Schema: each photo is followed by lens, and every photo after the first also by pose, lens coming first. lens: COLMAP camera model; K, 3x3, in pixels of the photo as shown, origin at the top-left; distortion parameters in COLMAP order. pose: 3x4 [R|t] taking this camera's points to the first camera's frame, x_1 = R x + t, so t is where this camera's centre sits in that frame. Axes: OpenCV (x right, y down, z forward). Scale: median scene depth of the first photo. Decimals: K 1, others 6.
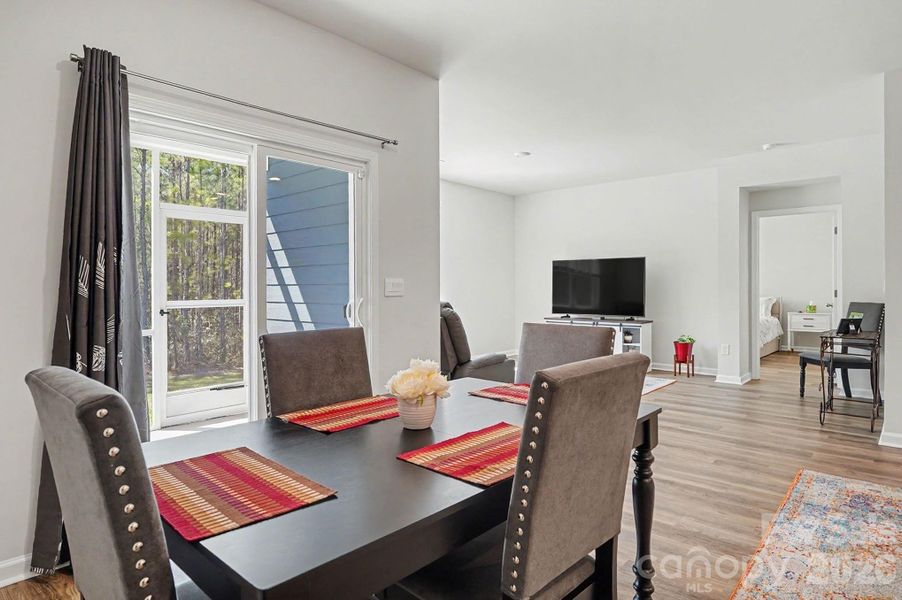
lens RADIAL K [[496.9, 0, 441.8], [0, 496.9, 284.1], [0, 0, 1]] dist [0.001966, -0.000374]
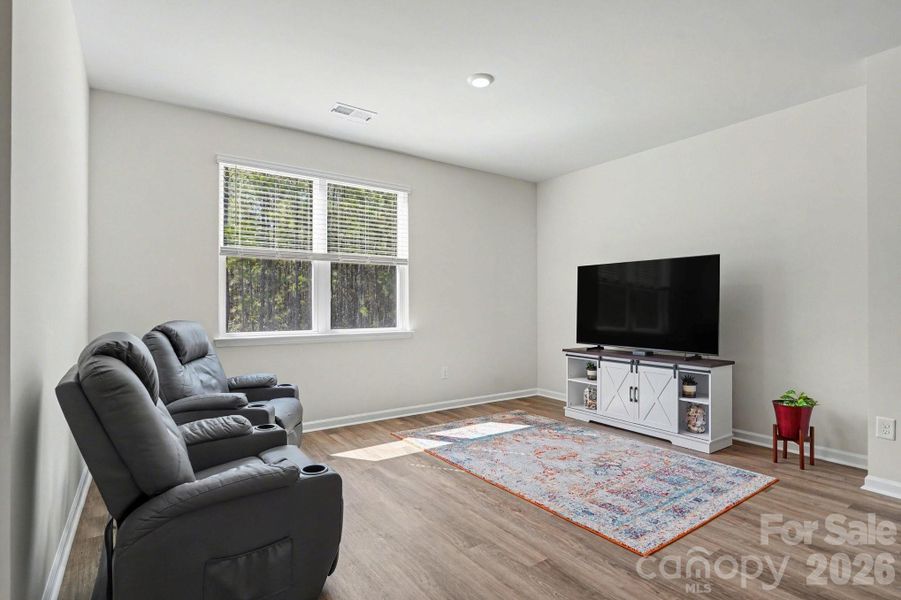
lens RADIAL K [[440.1, 0, 451.9], [0, 440.1, 306.0], [0, 0, 1]] dist [-0.004365, -0.000104]
pose [[0.976722, -0.004364, -0.214464, 0.210280], [0.006712, 0.999925, 0.010220, 0.000239], [0.214403, -0.011422, 0.976678, 0.420905]]
